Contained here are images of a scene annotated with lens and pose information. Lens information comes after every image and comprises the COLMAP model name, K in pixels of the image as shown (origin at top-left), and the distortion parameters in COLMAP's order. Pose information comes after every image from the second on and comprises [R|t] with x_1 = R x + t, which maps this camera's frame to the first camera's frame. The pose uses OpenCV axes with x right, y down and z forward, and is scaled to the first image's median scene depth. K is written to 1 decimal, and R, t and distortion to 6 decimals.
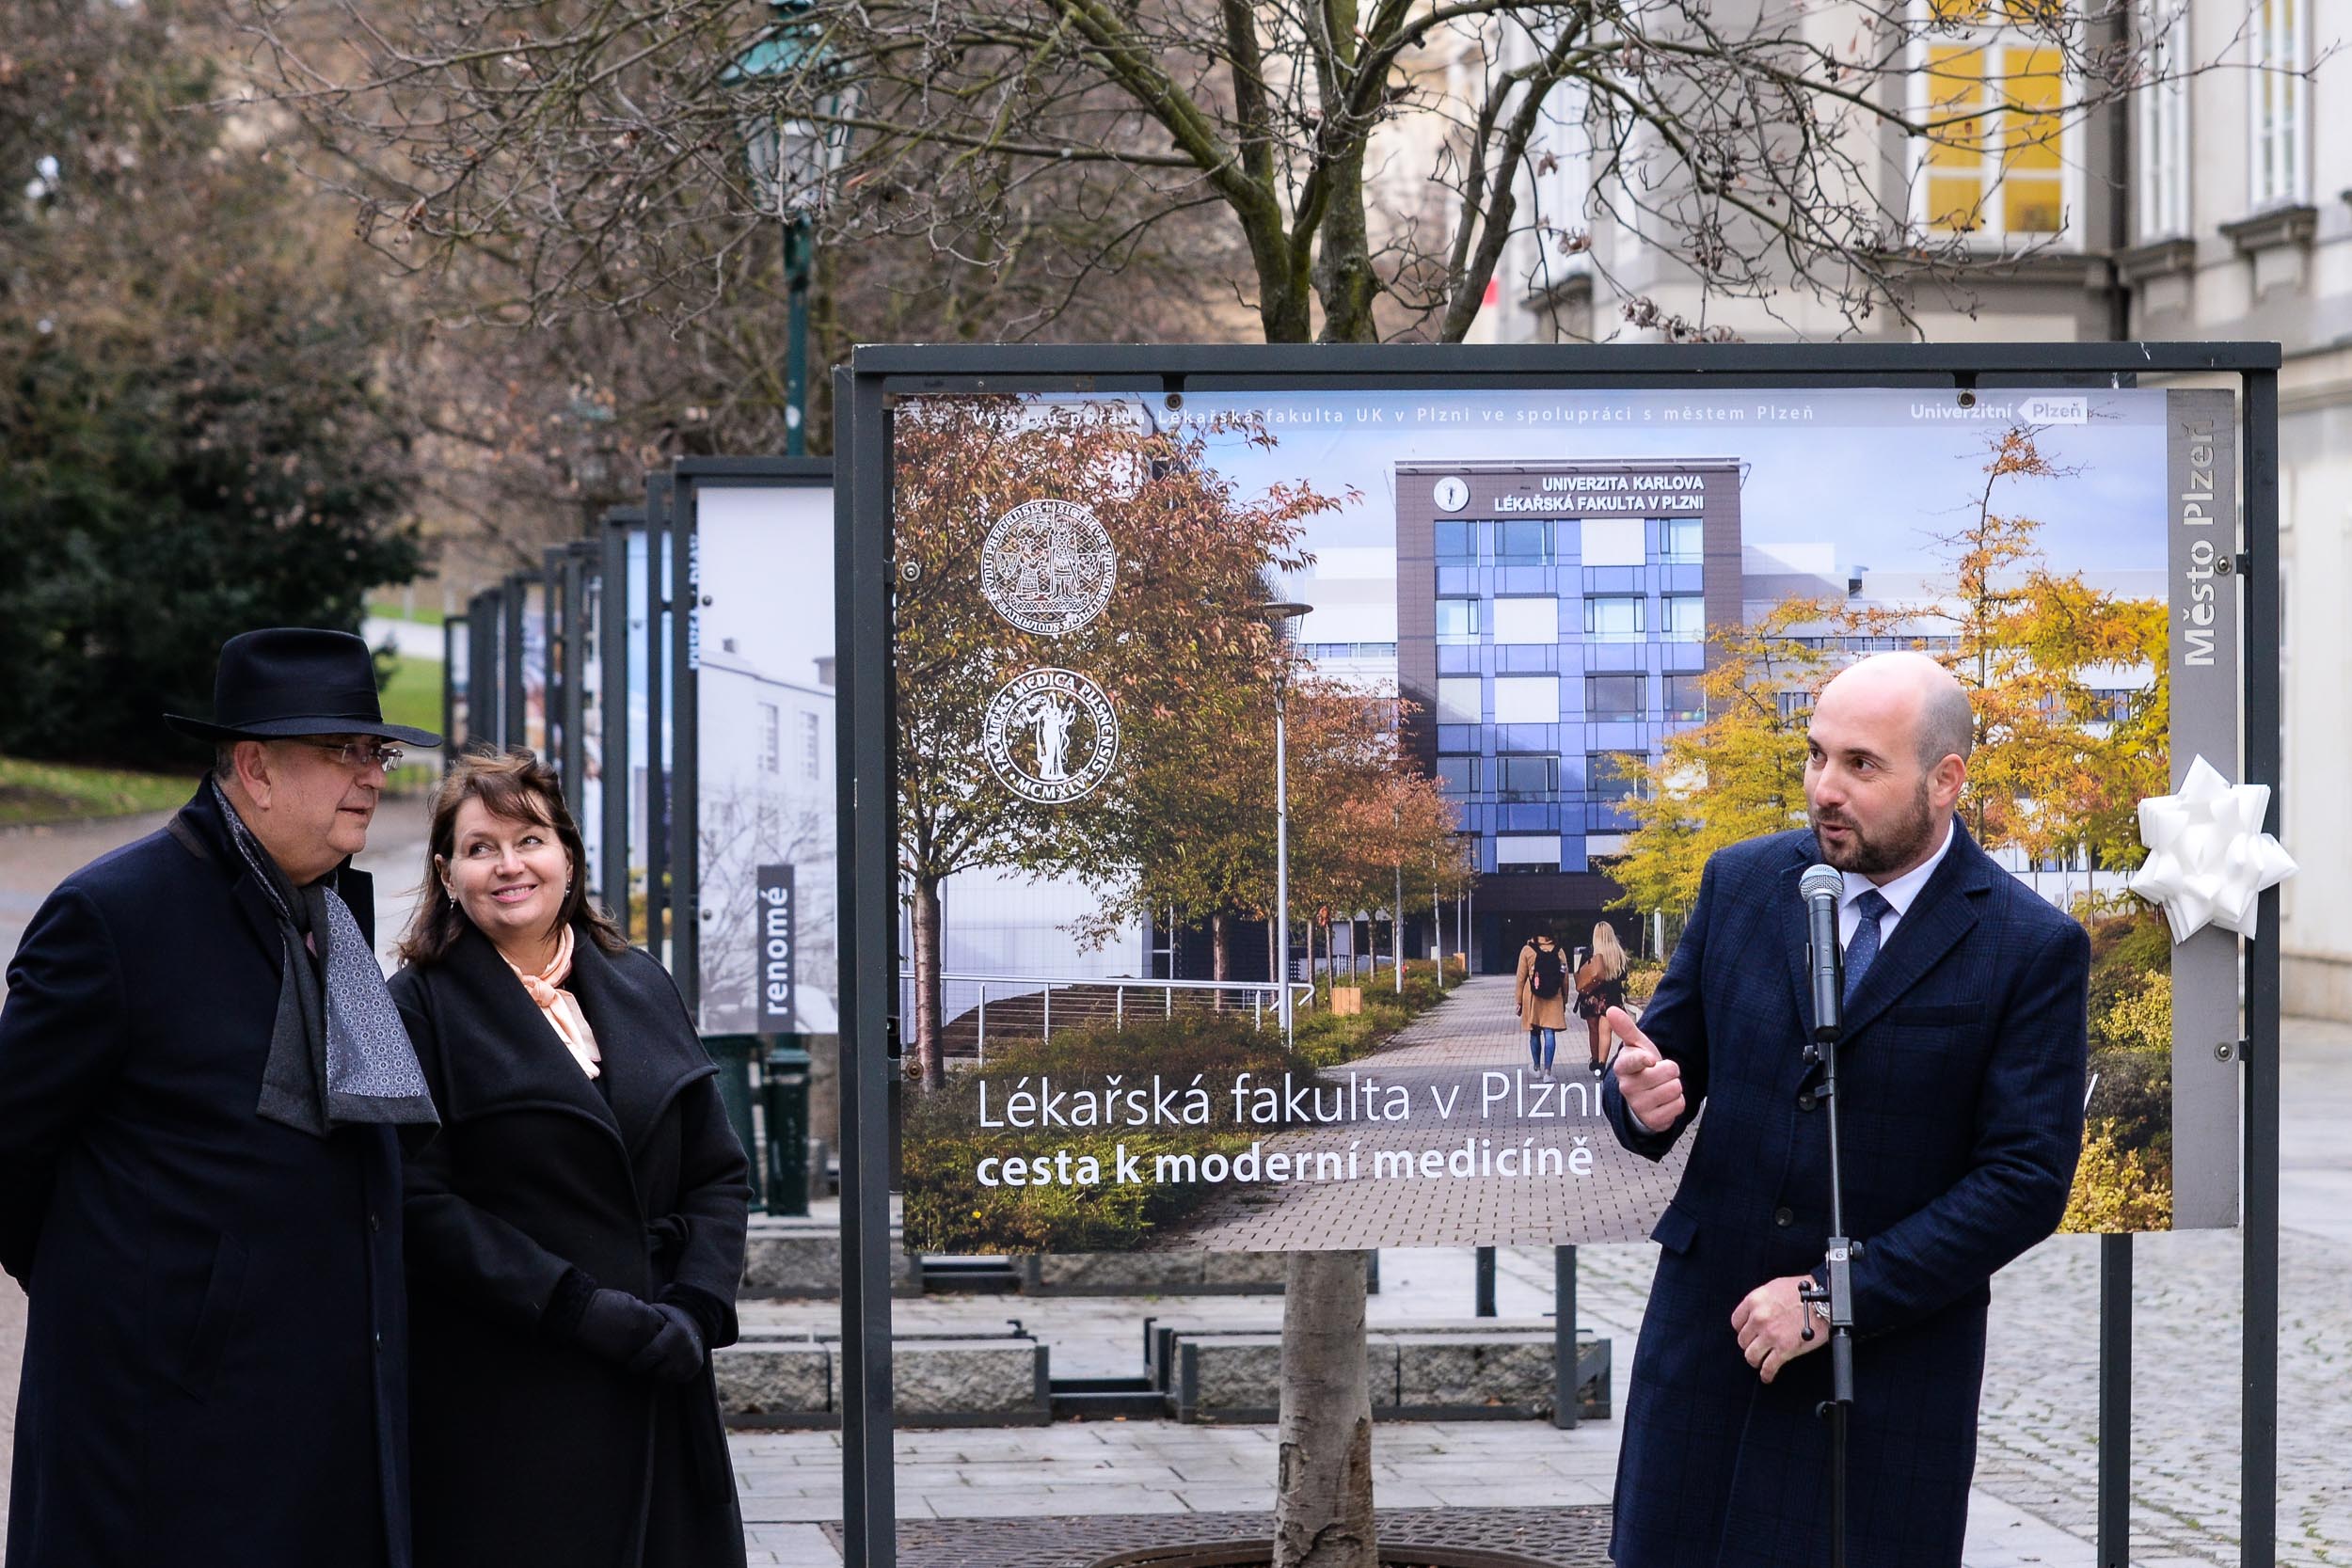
lens RADIAL K [[7839.9, 0, 1174.2], [0, 7839.9, 787.1], [0, 0, 1]] dist [-0.250229, 0.000000]
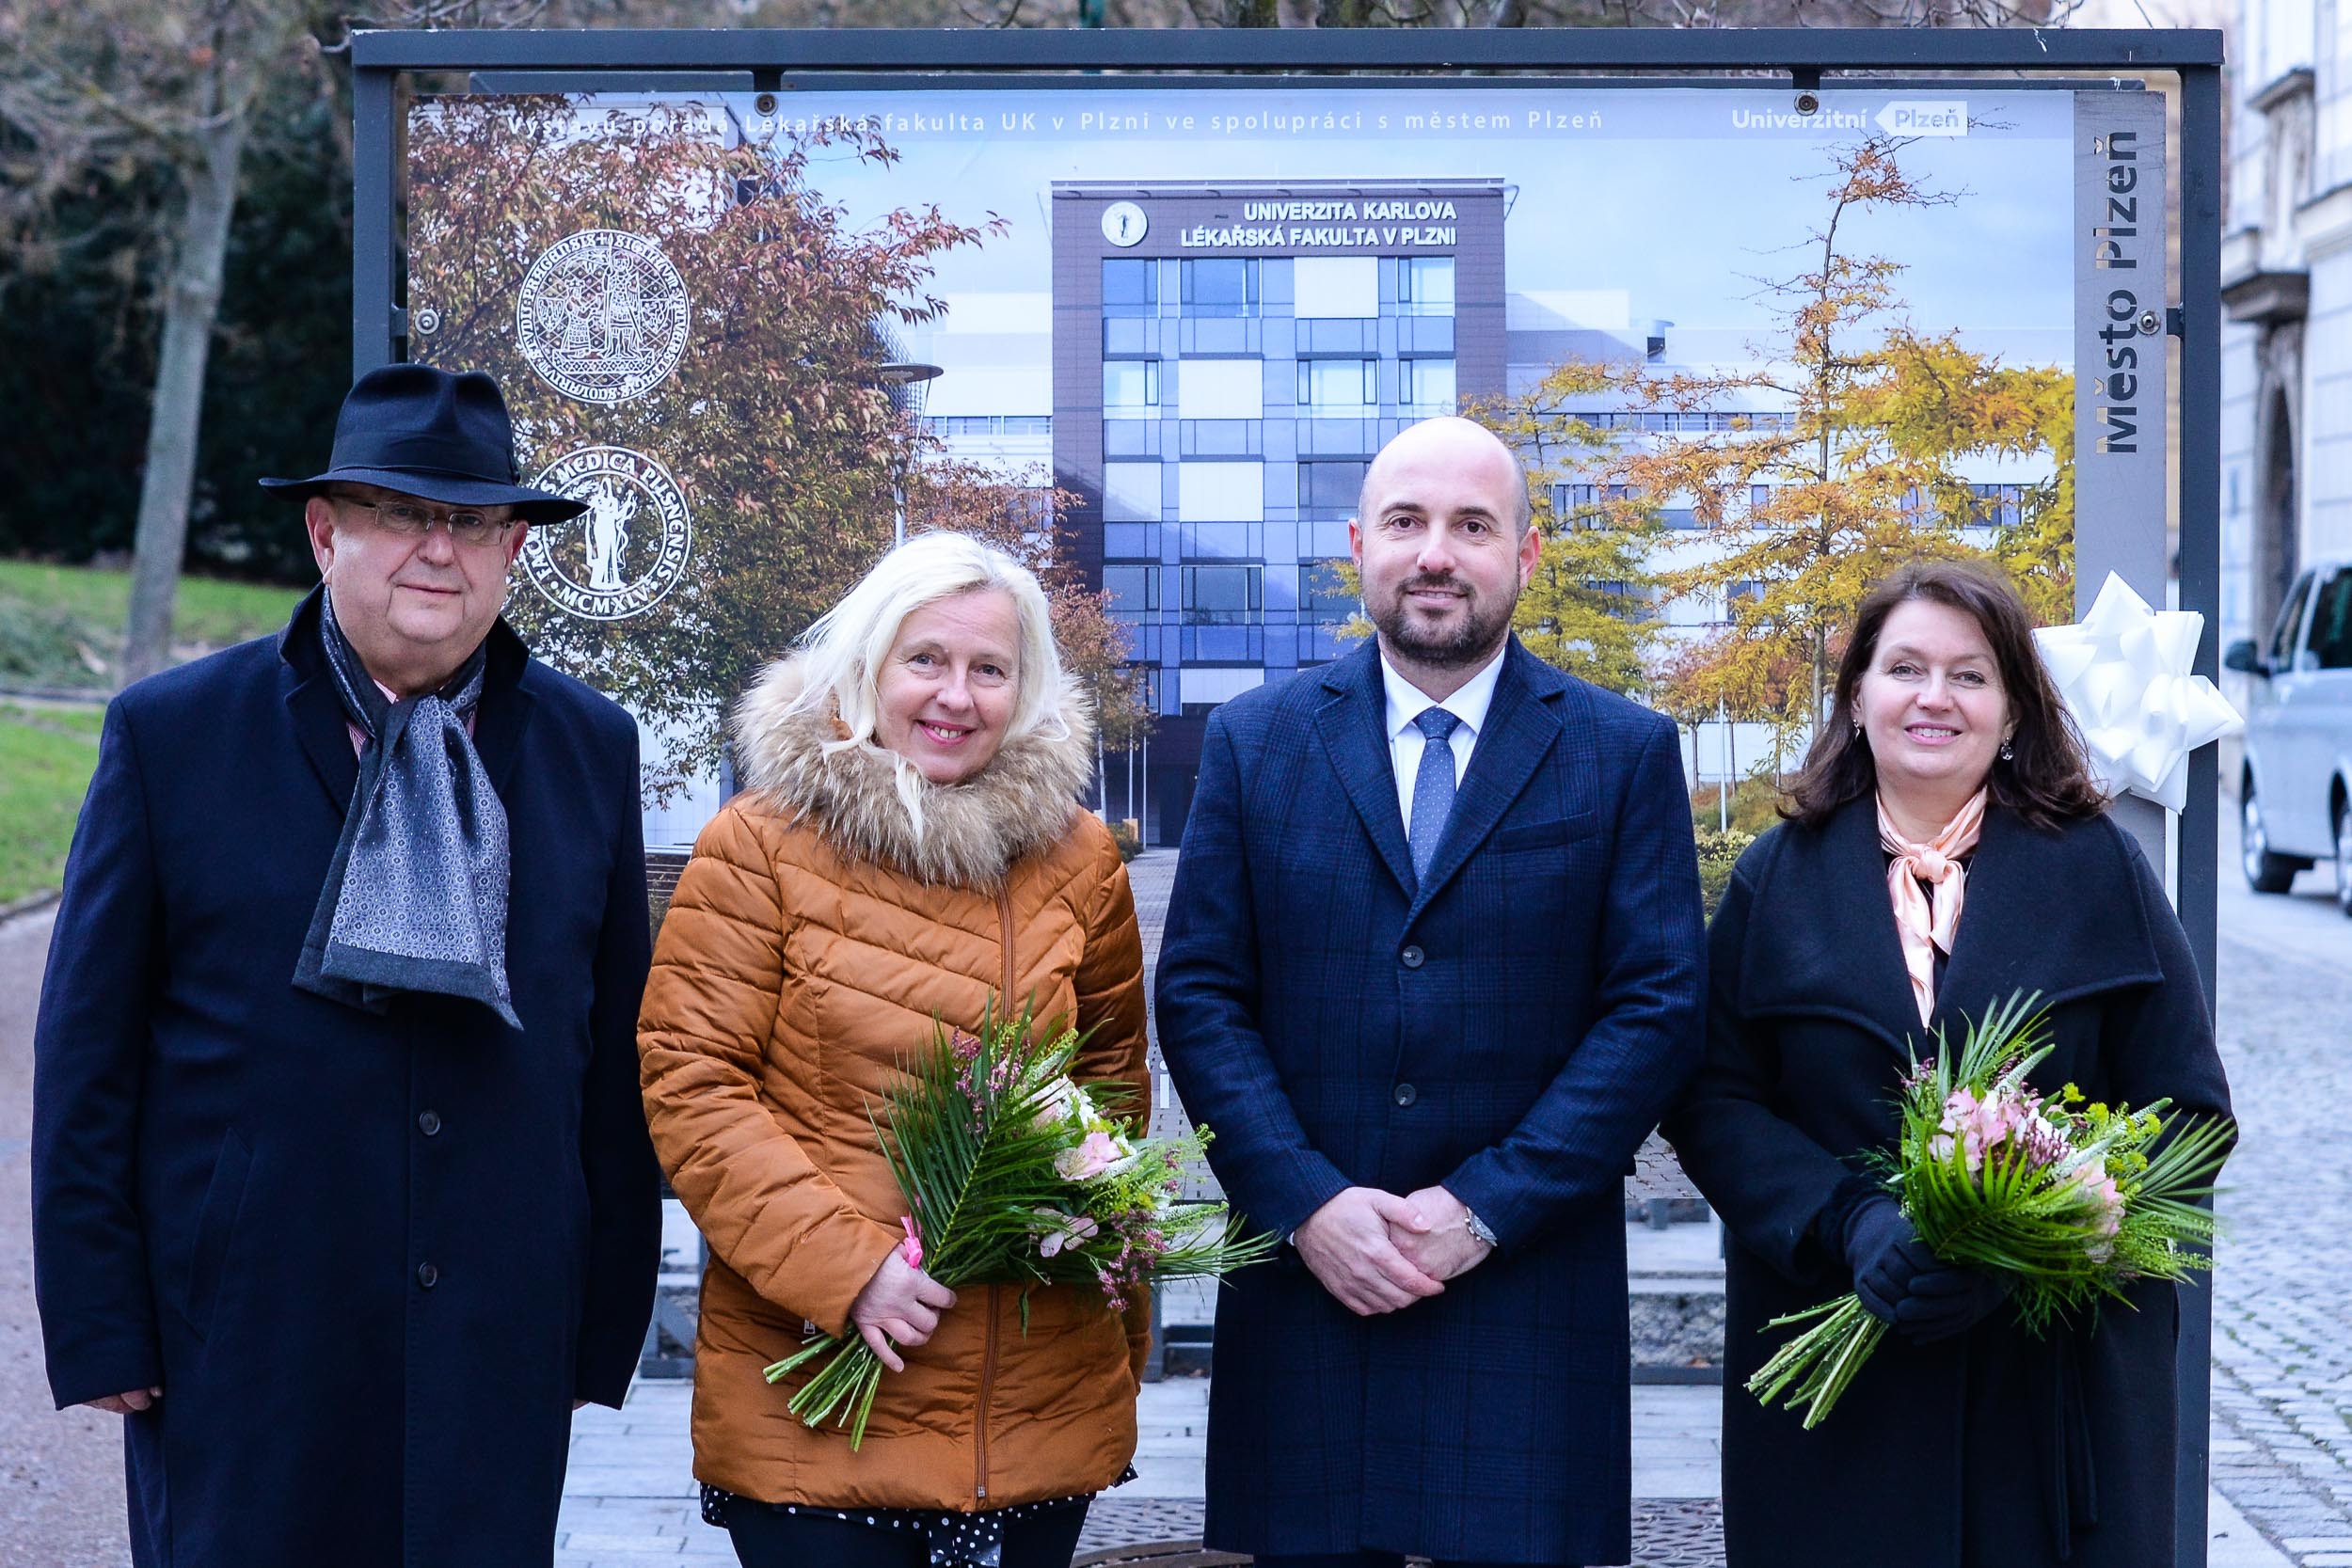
lens RADIAL K [[7839.9, 0, 1178.6], [0, 7839.9, 783.5], [0, 0, 1]] dist [-0.250229, 0.000000]
pose [[0.991848, 0.011534, -0.126903, 0.138842], [-0.009769, 0.999847, 0.014525, 0.006433], [0.127051, -0.013167, 0.991809, 0.234761]]
